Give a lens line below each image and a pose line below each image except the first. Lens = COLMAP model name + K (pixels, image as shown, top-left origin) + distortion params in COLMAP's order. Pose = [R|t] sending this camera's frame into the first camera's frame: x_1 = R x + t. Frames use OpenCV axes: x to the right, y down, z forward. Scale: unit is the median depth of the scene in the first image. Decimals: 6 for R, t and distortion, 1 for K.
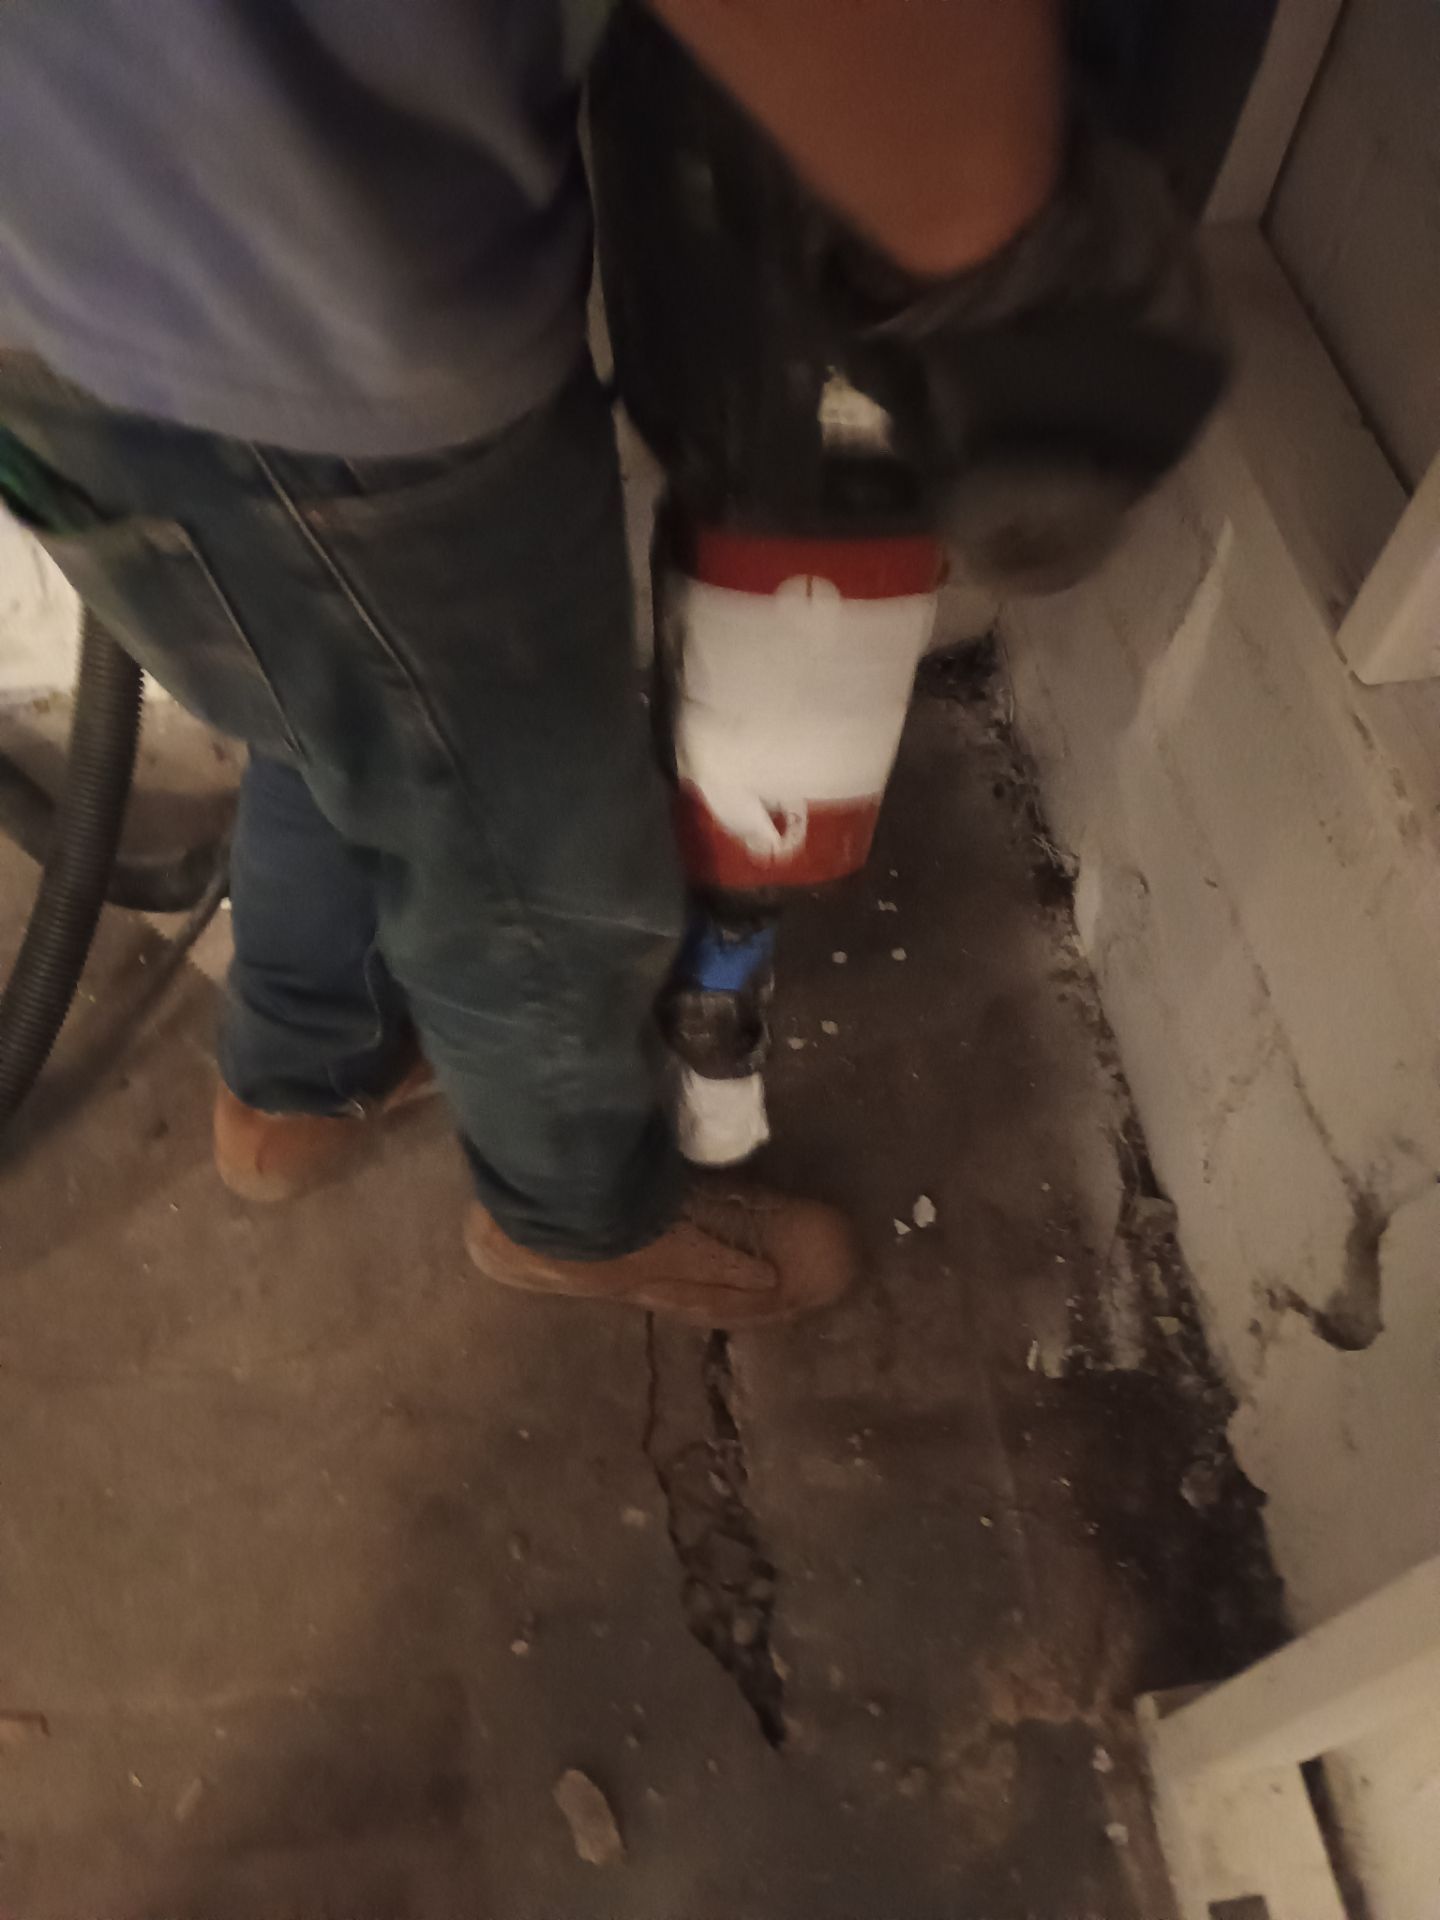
lens RADIAL K [[1666.8, 0, 712.3], [0, 1666.8, 960.7], [0, 0, 1]] dist [0.052761, -0.089930]
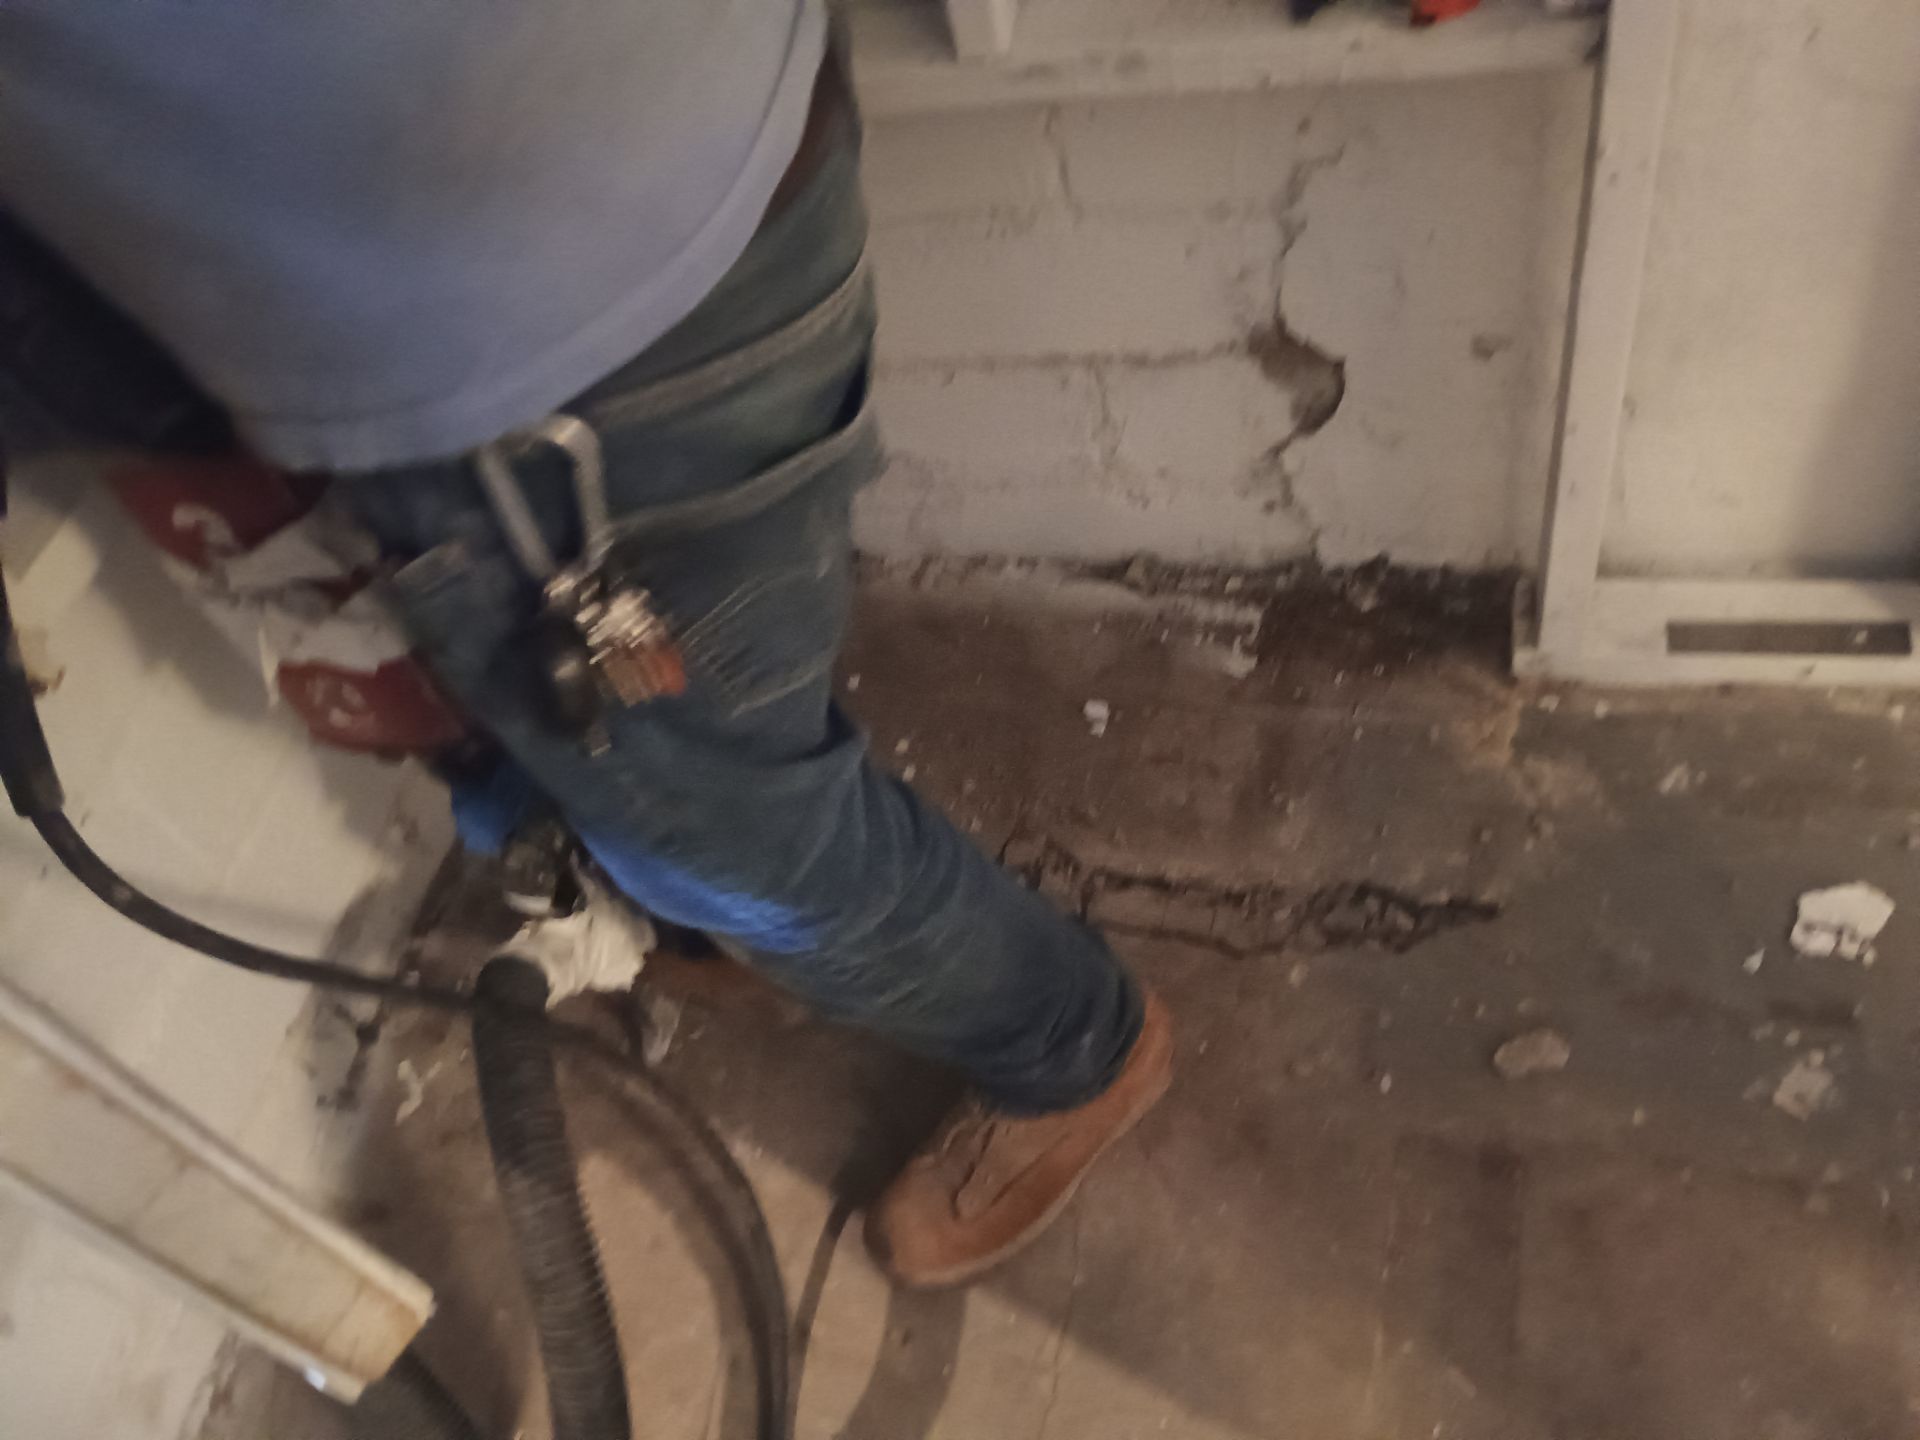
lens RADIAL K [[1666.8, 0, 967.4], [0, 1666.8, 729.5], [0, 0, 1]] dist [0.052761, -0.089930]
pose [[0.319205, -0.829098, 0.459026, -0.495934], [0.888279, 0.430550, 0.159958, -0.124180], [-0.330255, 0.356684, 0.873904, 0.004972]]
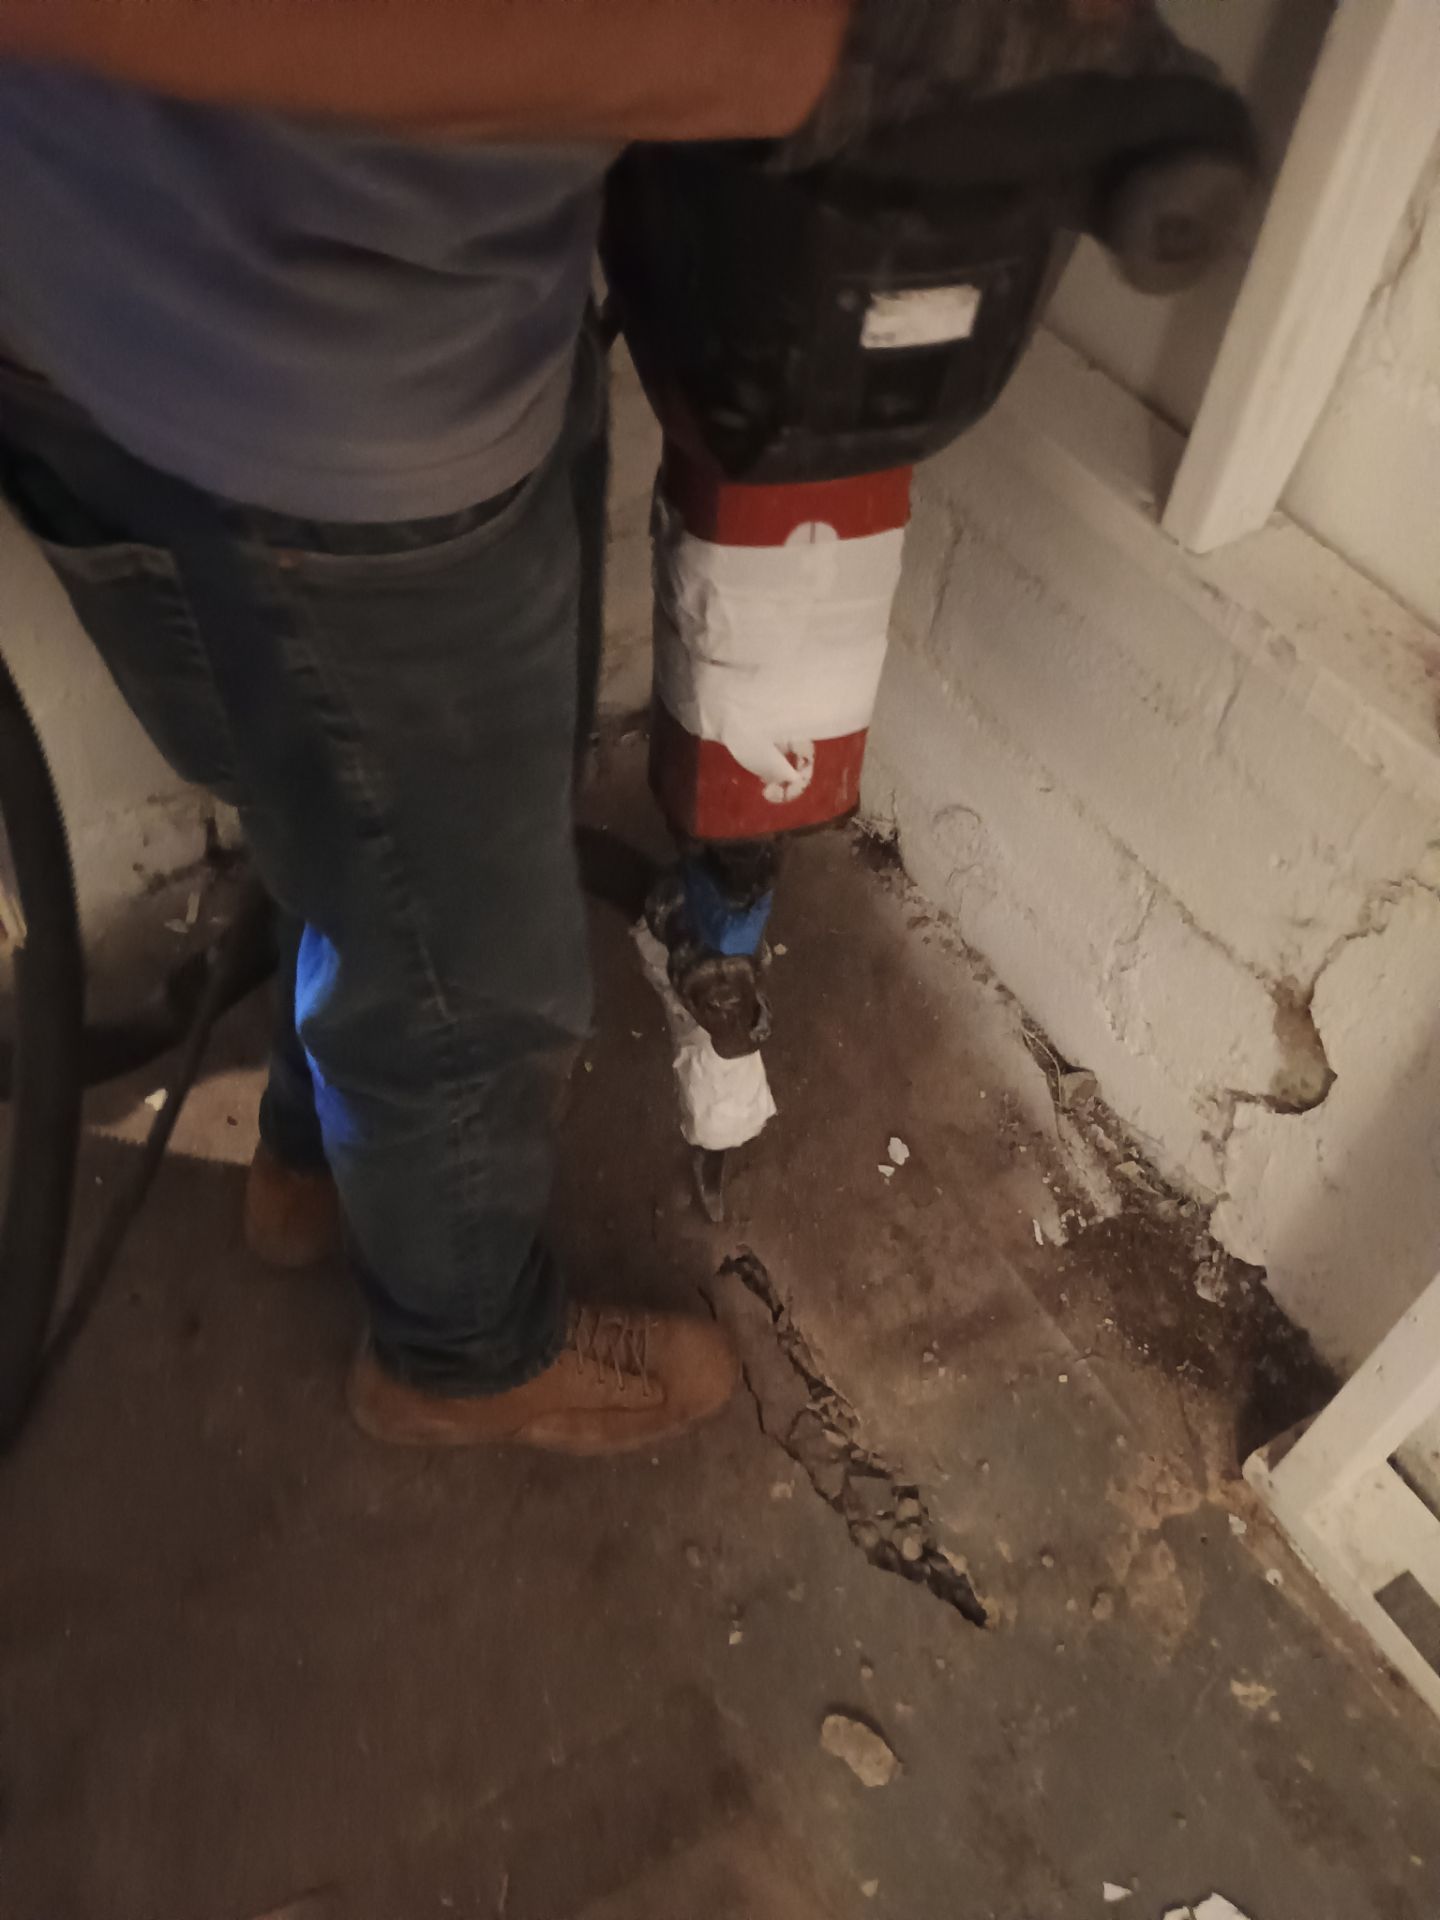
lens RADIAL K [[1666.8, 0, 709.4], [0, 1666.8, 988.1], [0, 0, 1]] dist [0.052761, -0.089930]
pose [[0.923368, -0.315958, 0.218088, -0.217628], [0.326422, 0.945138, -0.012761, 0.023344], [-0.202091, 0.082972, 0.975846, -0.072257]]
